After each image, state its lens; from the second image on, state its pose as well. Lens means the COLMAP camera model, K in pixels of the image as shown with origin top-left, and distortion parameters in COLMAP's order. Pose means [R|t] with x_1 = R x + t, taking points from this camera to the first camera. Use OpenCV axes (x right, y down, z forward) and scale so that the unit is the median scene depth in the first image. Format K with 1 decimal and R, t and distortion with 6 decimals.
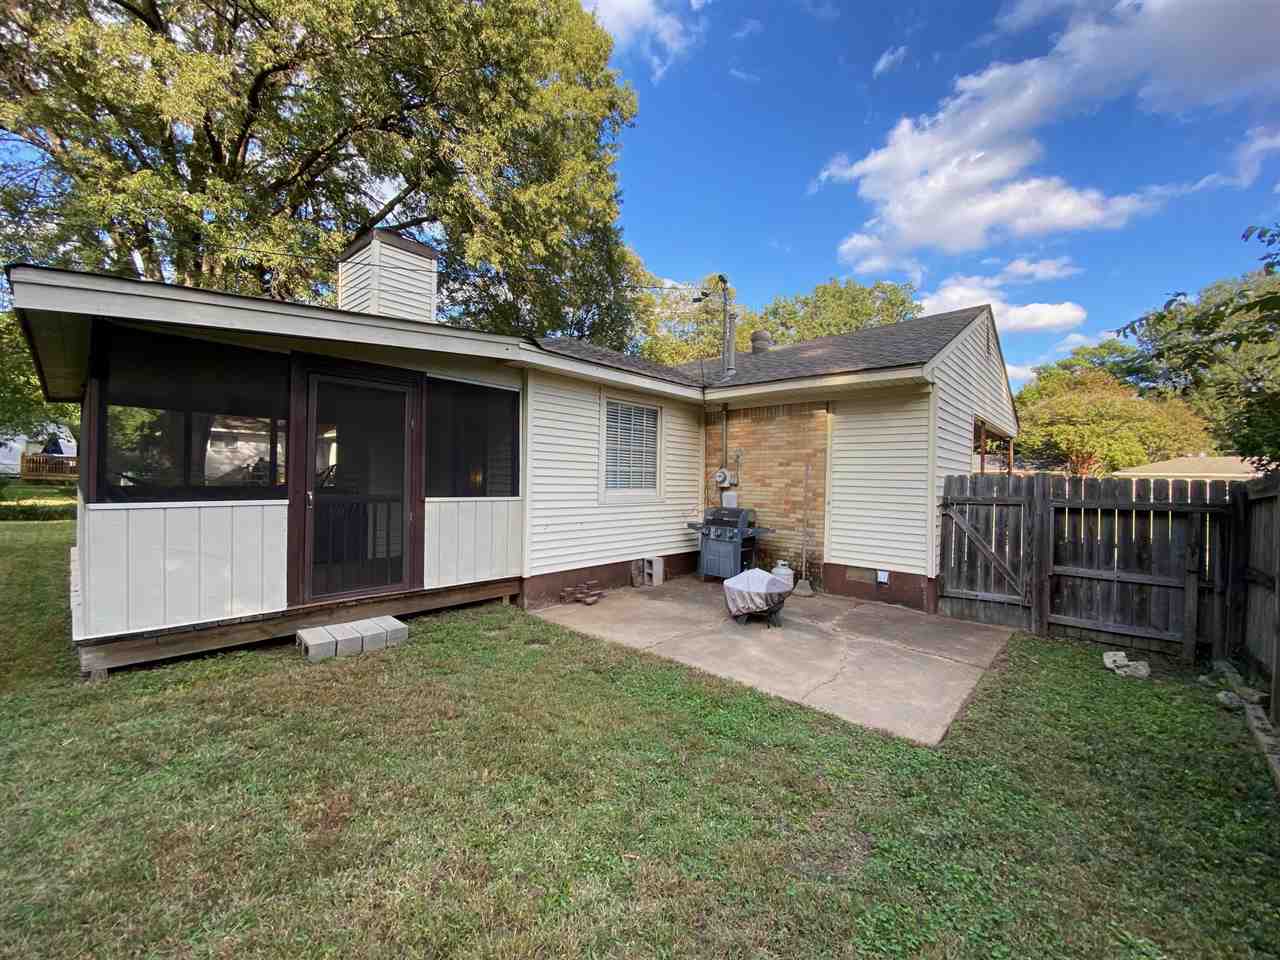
lens RADIAL K [[519.5, 0, 637.8], [0, 519.5, 477.9], [0, 0, 1]] dist [0.010656, -0.016497]
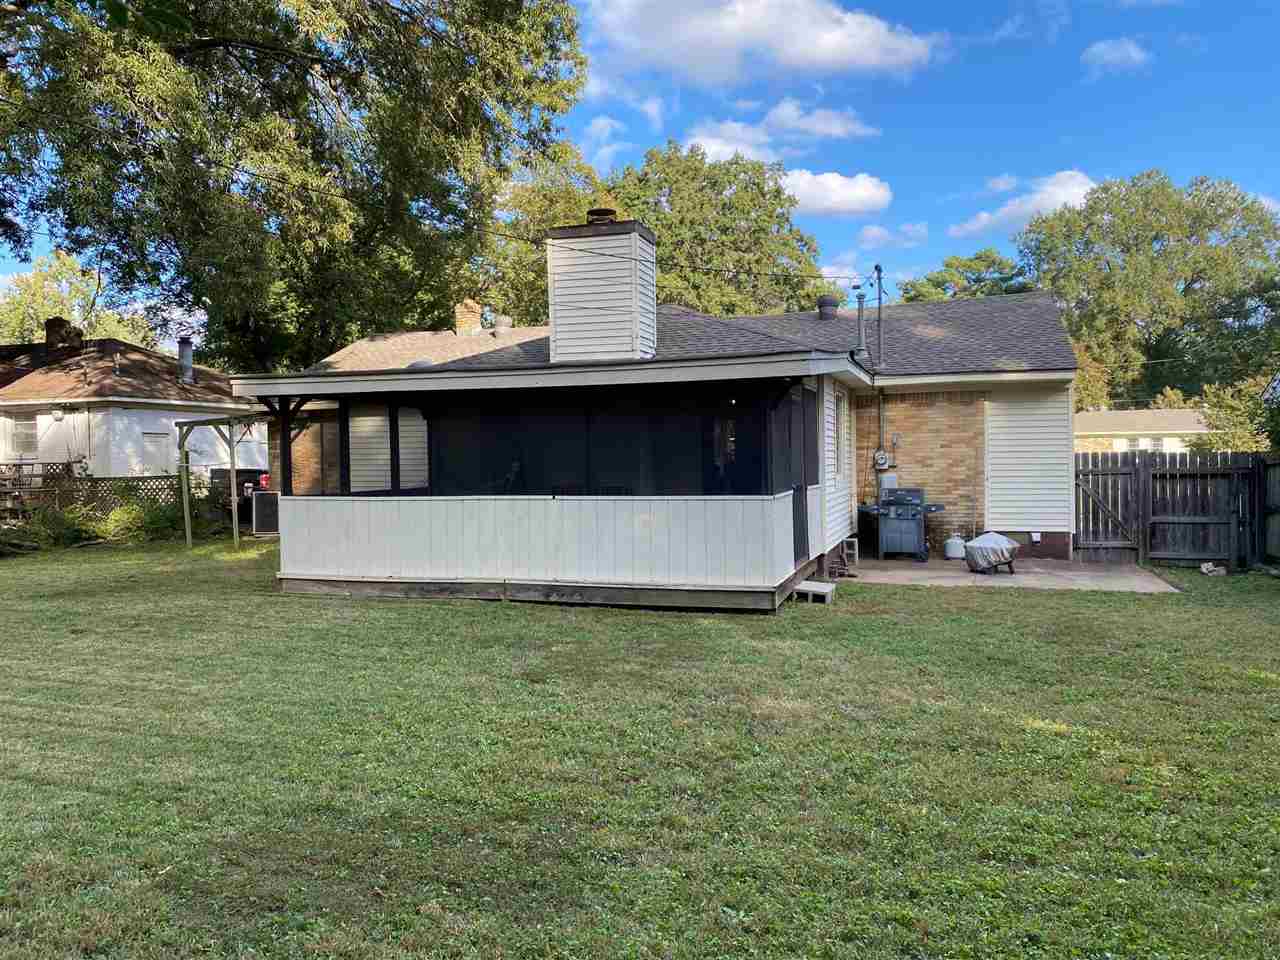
lens RADIAL K [[941.4, 0, 642.2], [0, 941.4, 480.0], [0, 0, 1]] dist [-0.029460, 0.000417]
pose [[0.921325, -0.043034, 0.386405, -1.122817], [0.032387, 0.998896, 0.034024, -0.044734], [-0.387442, -0.018833, 0.921701, -0.607471]]
